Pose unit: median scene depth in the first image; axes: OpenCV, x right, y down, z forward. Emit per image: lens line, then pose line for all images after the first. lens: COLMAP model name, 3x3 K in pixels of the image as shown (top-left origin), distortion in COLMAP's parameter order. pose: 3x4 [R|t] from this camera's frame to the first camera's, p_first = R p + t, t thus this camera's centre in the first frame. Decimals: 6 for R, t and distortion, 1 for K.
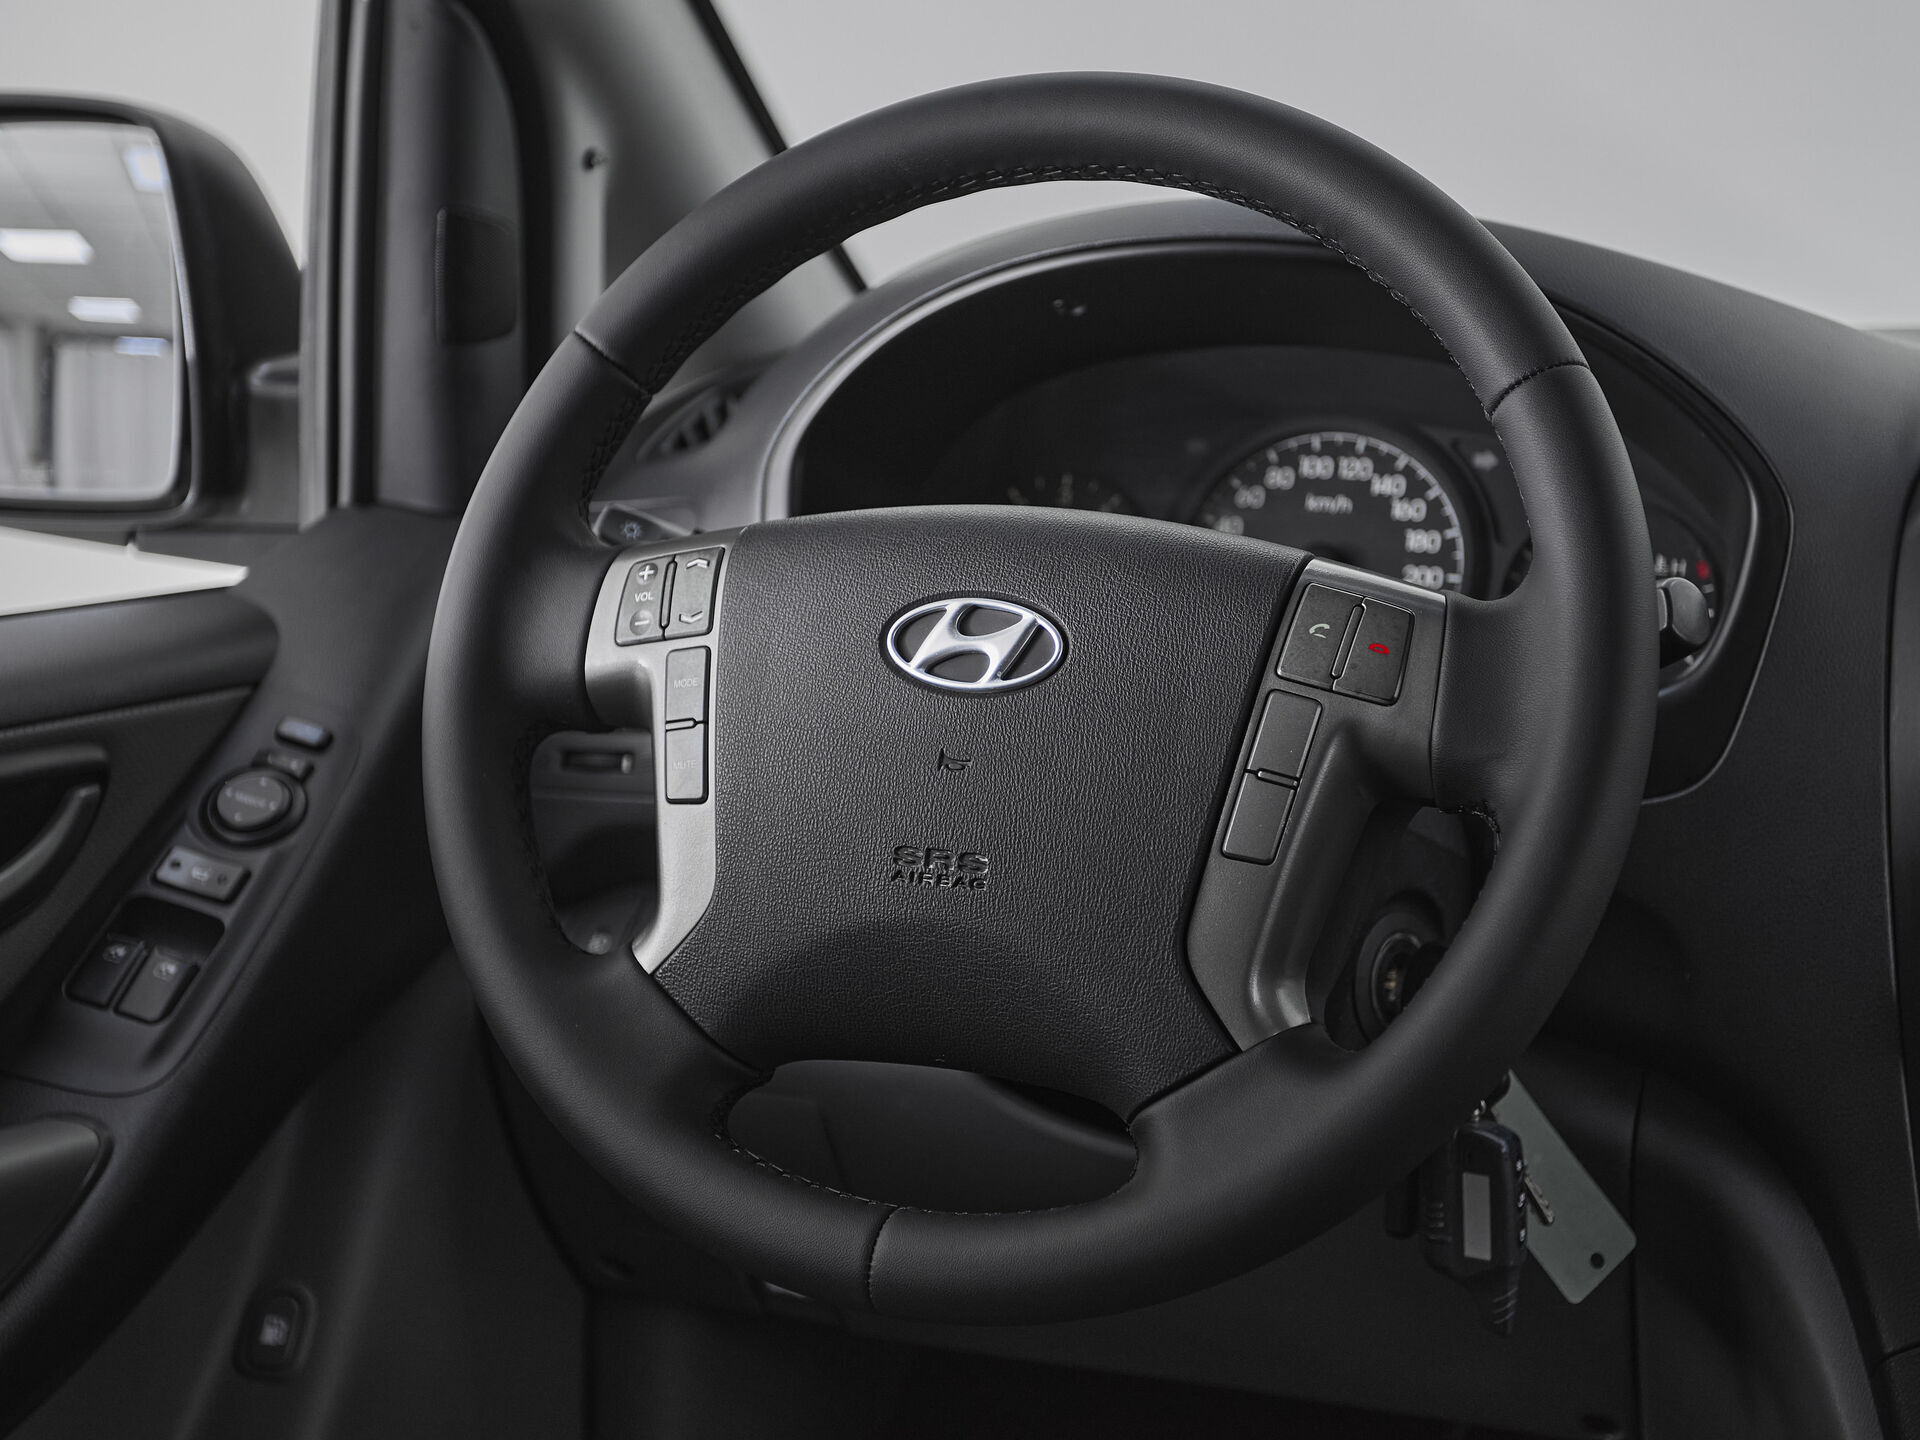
lens RADIAL K [[2561.2, 0, 1012.2], [0, 2561.2, 711.3], [0, 0, 1]] dist [0.027445, 0.000000]
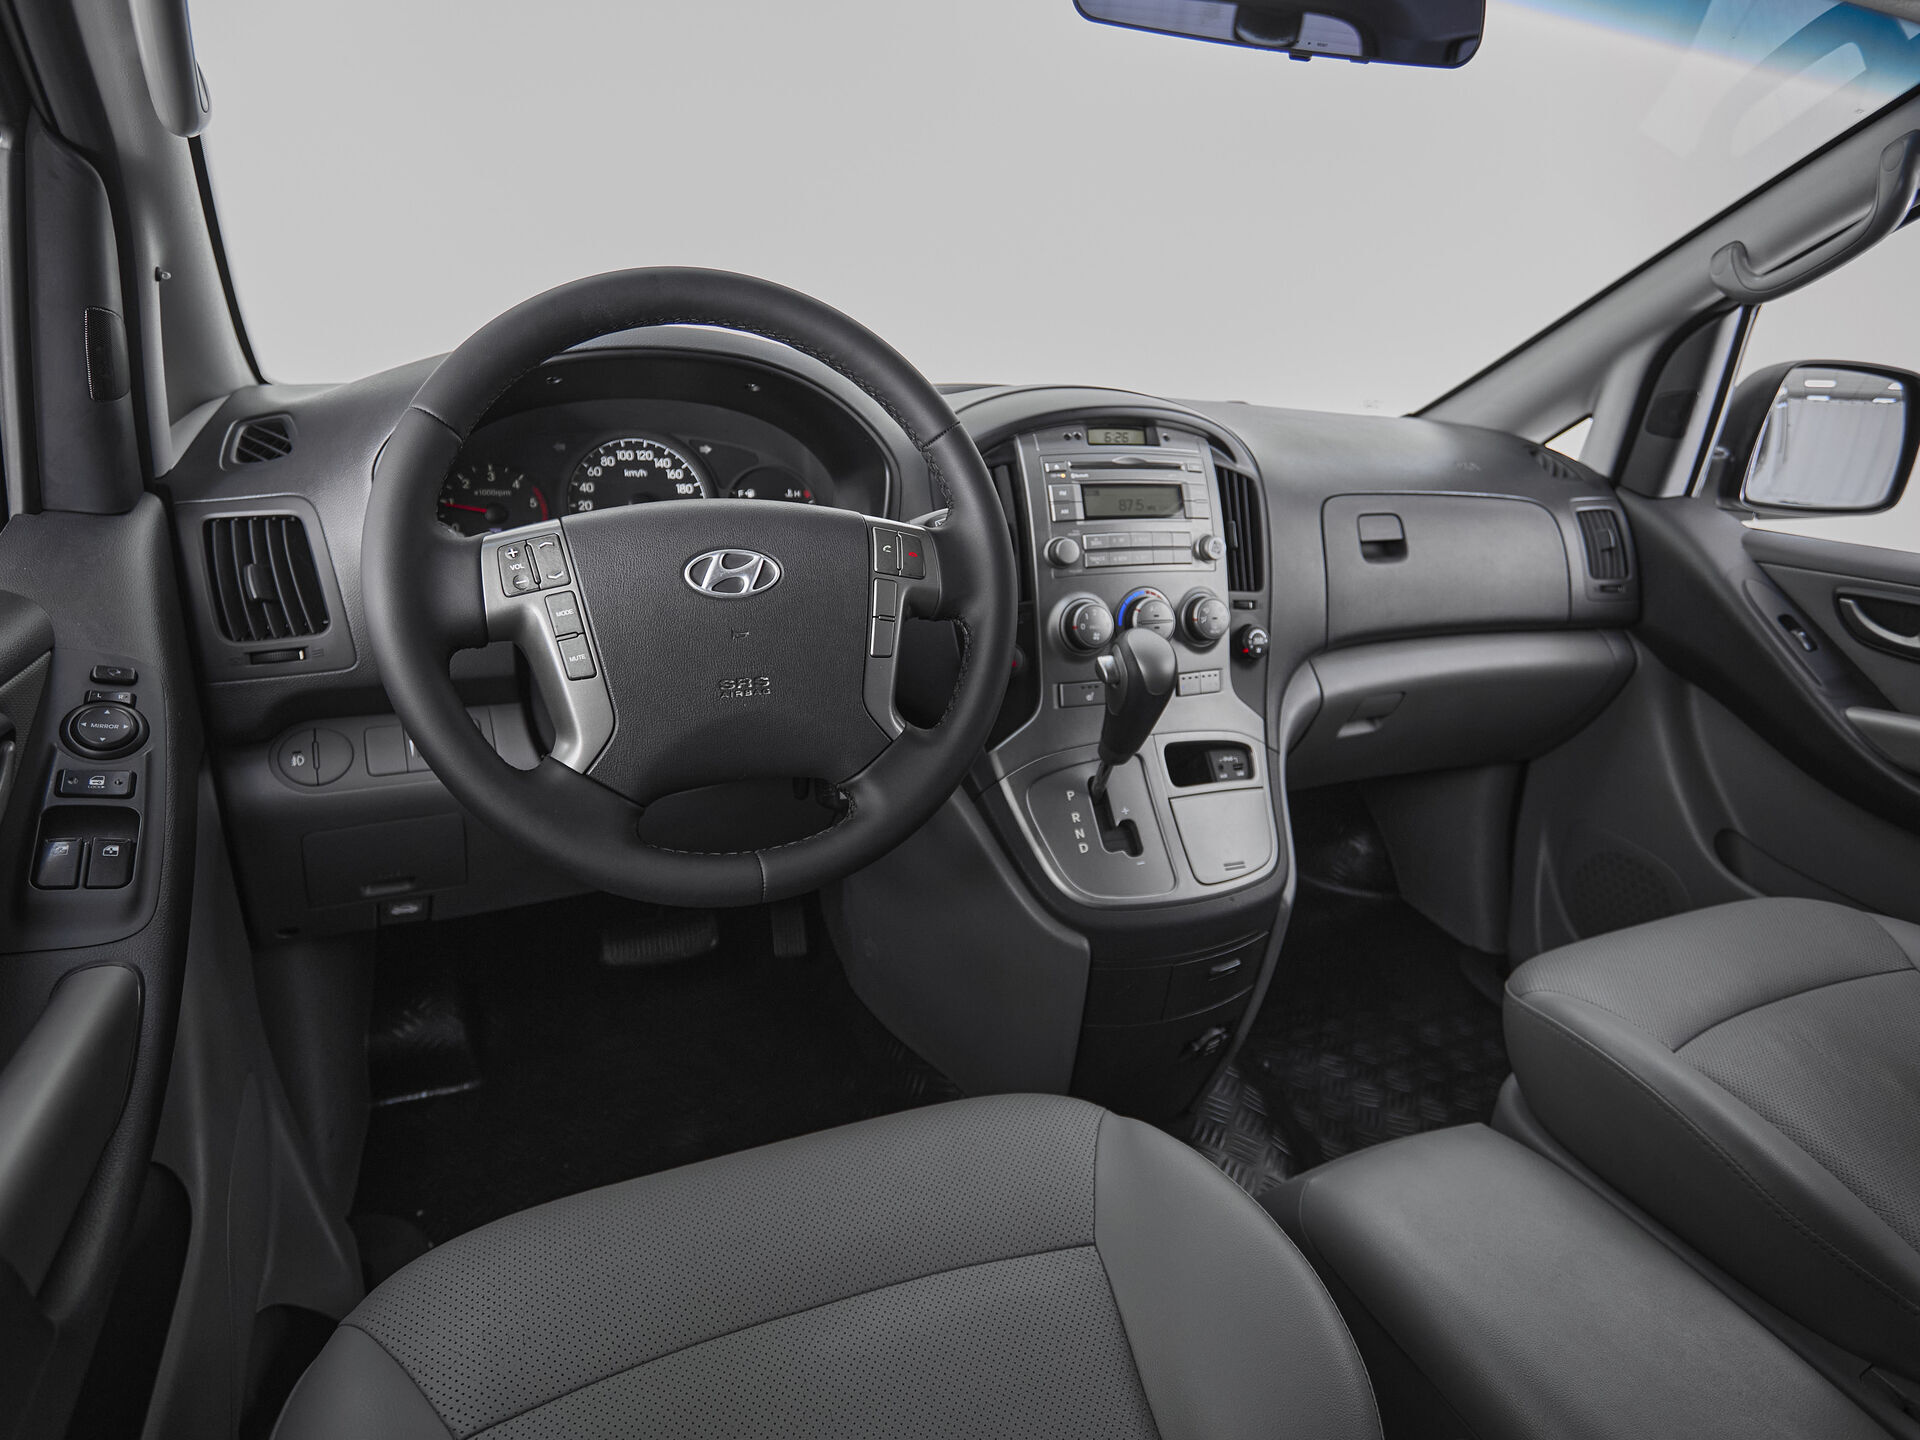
lens RADIAL K [[1085.5, 0, 967.8], [0, 1085.5, 704.9], [0, 0, 1]] dist [-0.020163, 0.006150]
pose [[0.684237, -0.208839, 0.698718, -0.509614], [0.080955, 0.973949, 0.211826, -0.091614], [-0.724753, -0.088375, 0.683318, 0.277085]]
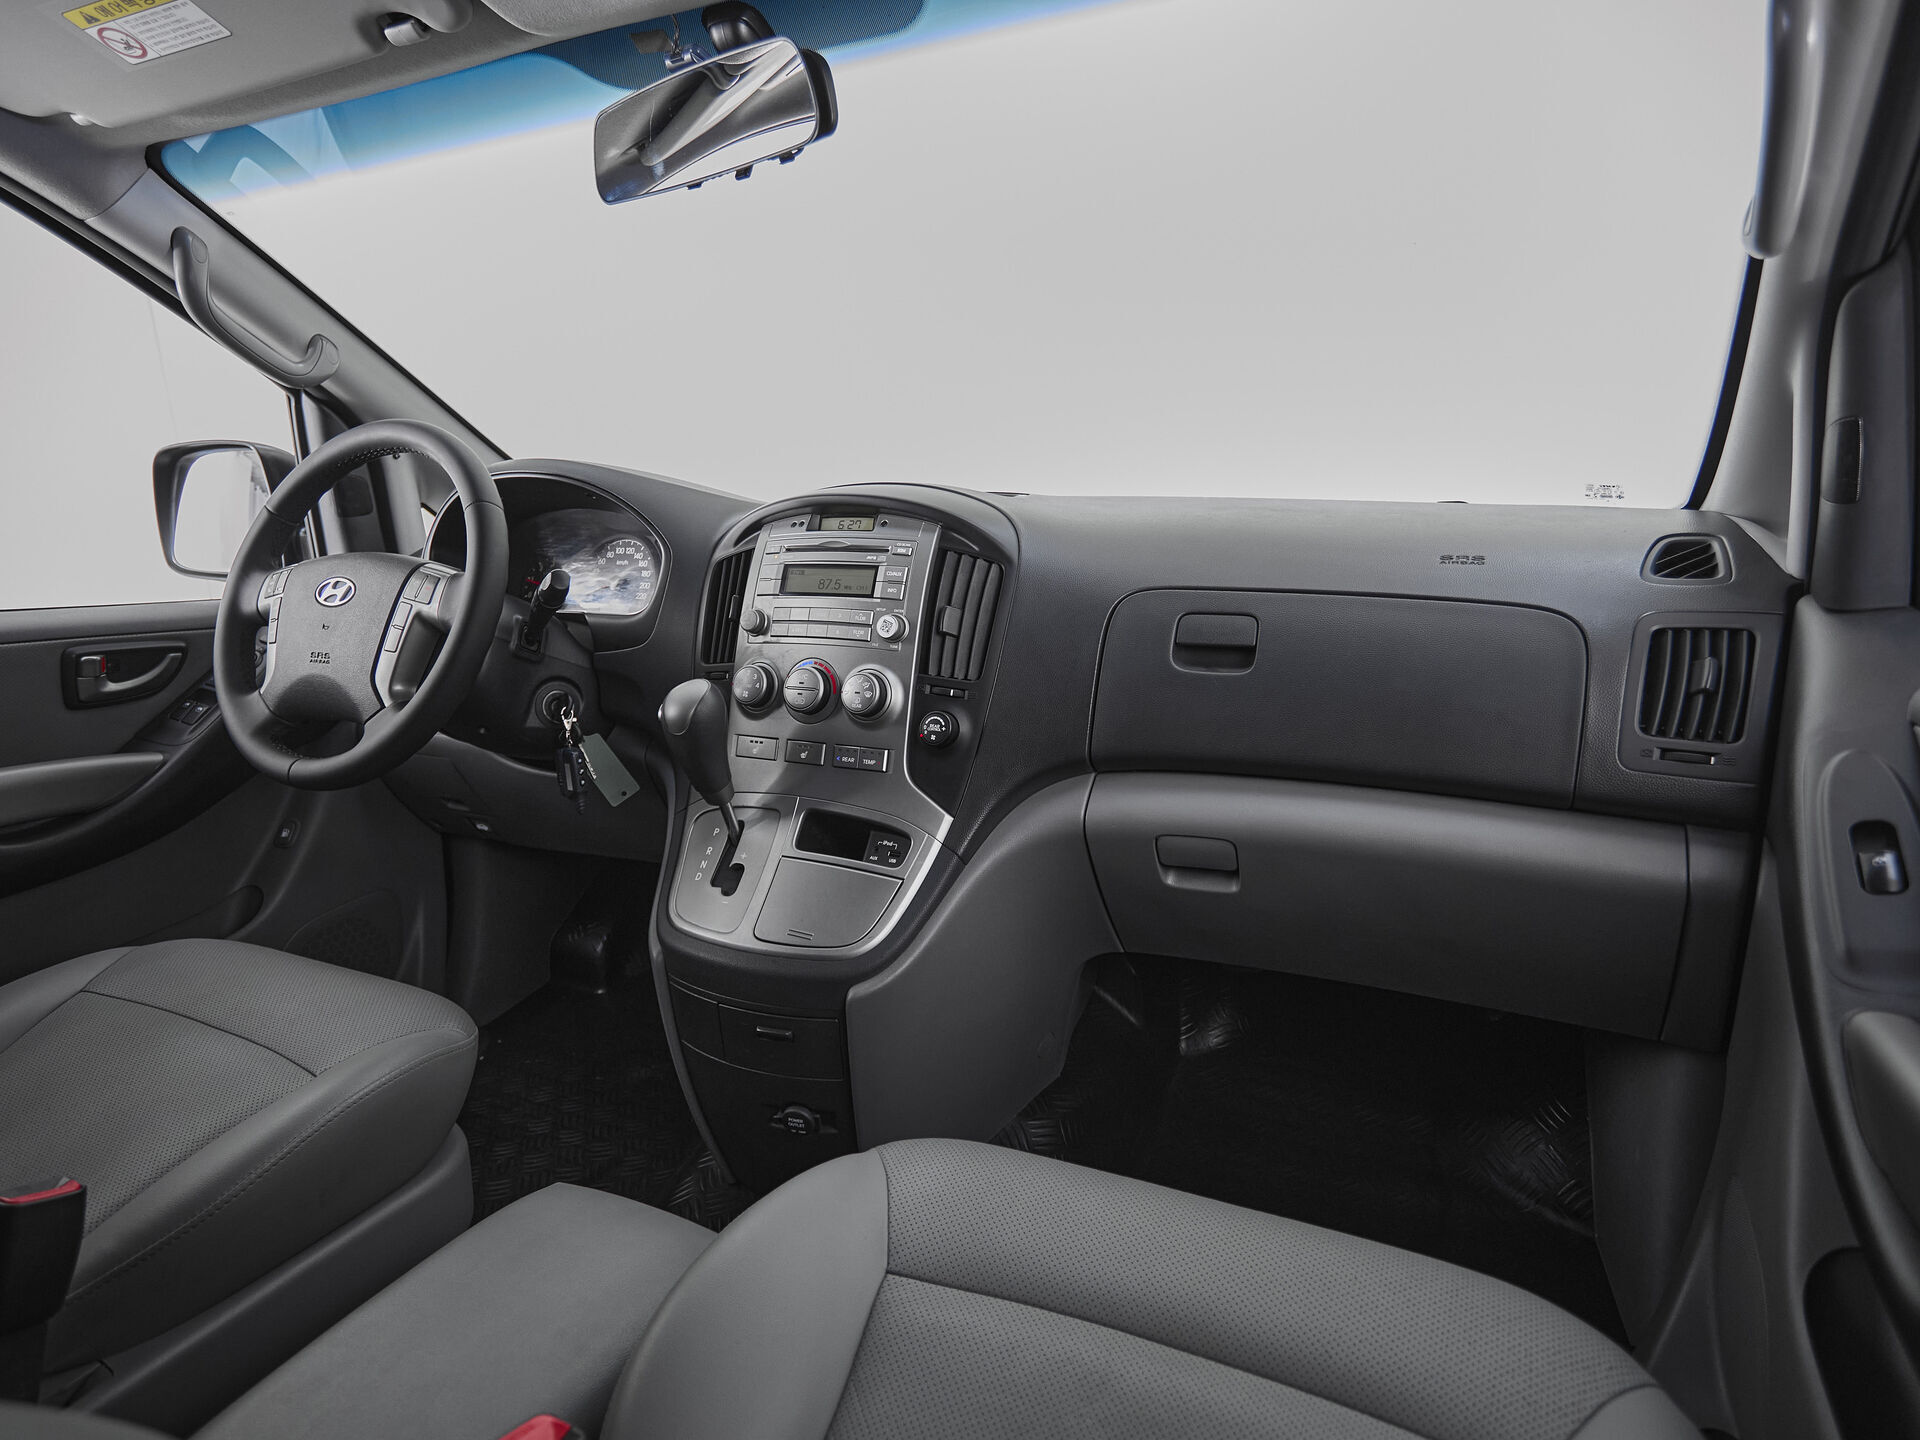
lens RADIAL K [[1085.5, 0, 986.1], [0, 1085.5, 731.0], [0, 0, 1]] dist [-0.020163, 0.006150]
pose [[0.998323, -0.012111, -0.056606, 0.916524], [0.013845, 0.999444, 0.030337, 0.125060], [0.056207, -0.031069, 0.997936, -0.372499]]
